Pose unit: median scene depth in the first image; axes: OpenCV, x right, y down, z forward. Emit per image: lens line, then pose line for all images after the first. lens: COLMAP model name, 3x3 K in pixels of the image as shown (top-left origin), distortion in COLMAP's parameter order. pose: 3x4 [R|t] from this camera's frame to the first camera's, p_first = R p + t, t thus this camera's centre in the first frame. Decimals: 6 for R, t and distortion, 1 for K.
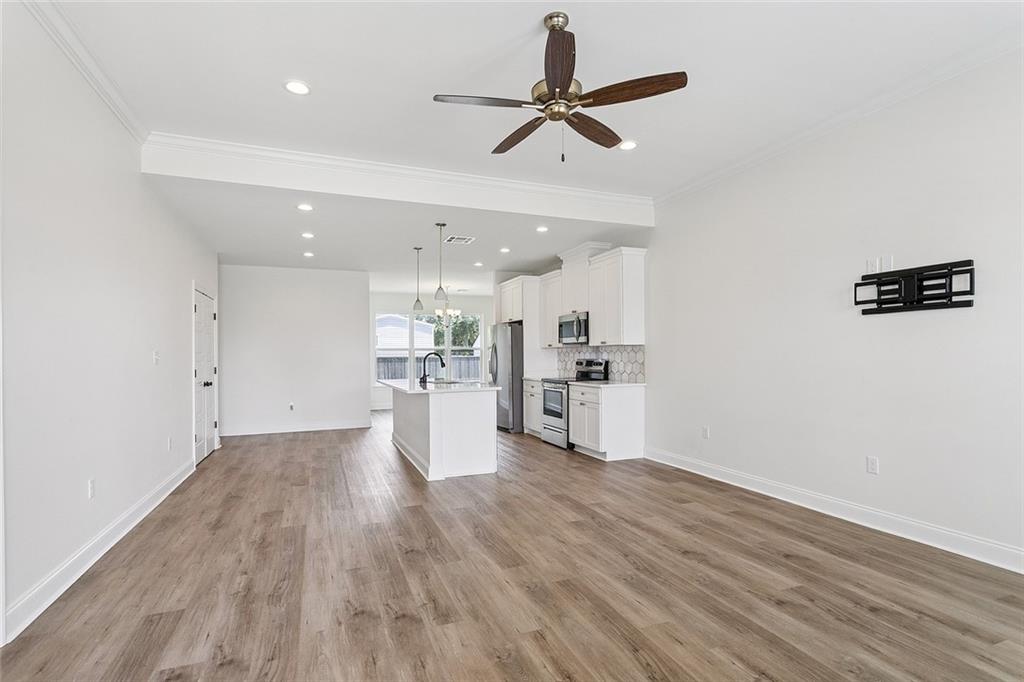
lens RADIAL K [[483.5, 0, 512.0], [0, 483.5, 341.0], [0, 0, 1]] dist [-0.000357, -0.000069]
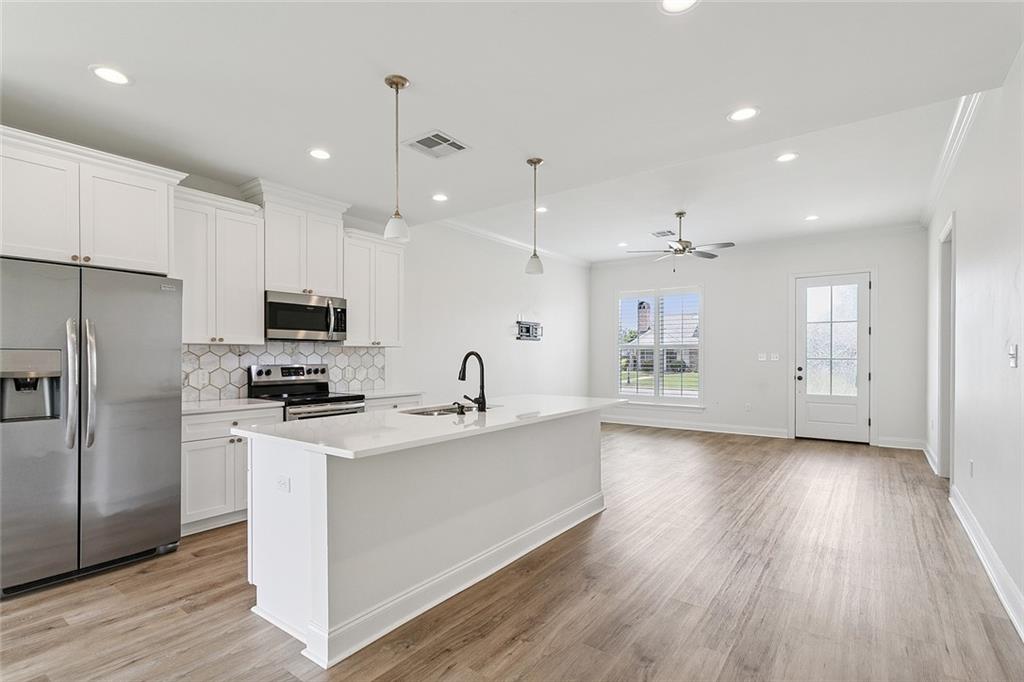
lens RADIAL K [[500.8, 0, 514.6], [0, 500.8, 355.2], [0, 0, 1]] dist [0.000070, -0.000024]
pose [[-0.536121, 0.012449, 0.844049, -1.157844], [-0.016423, 0.999548, -0.025174, 0.072721], [-0.843981, -0.027358, -0.535674, 2.216362]]
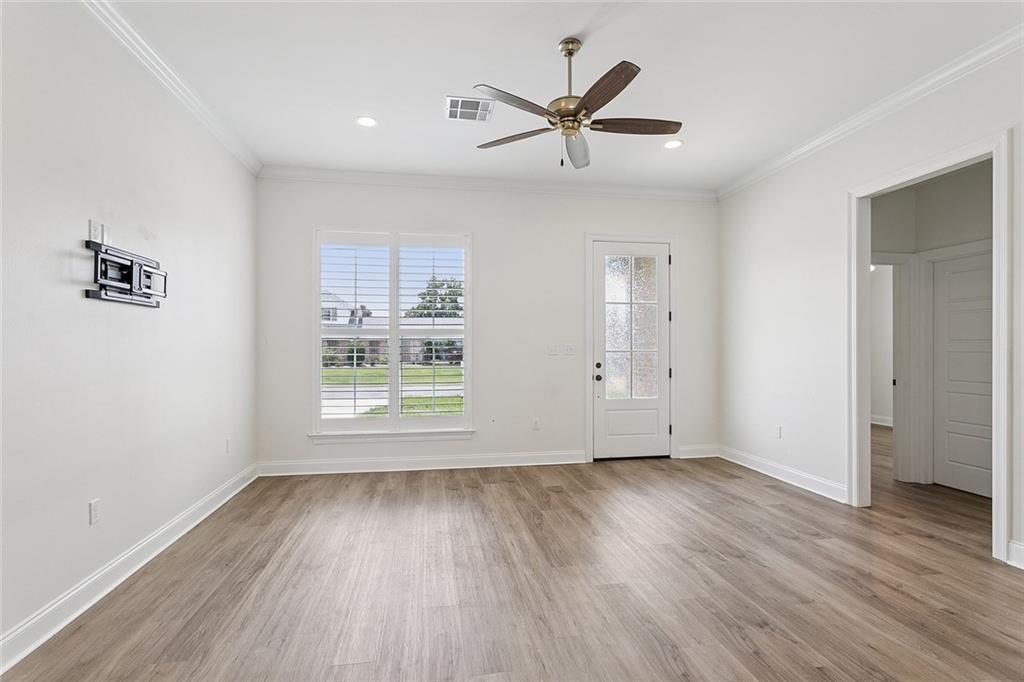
lens RADIAL K [[483.5, 0, 512.0], [0, 483.5, 341.0], [0, 0, 1]] dist [-0.000357, -0.000069]
pose [[-0.979101, 0.015878, 0.202754, -0.001304], [0.007570, 0.999102, -0.041687, 0.040419], [-0.203234, -0.039281, -0.978342, 1.554725]]
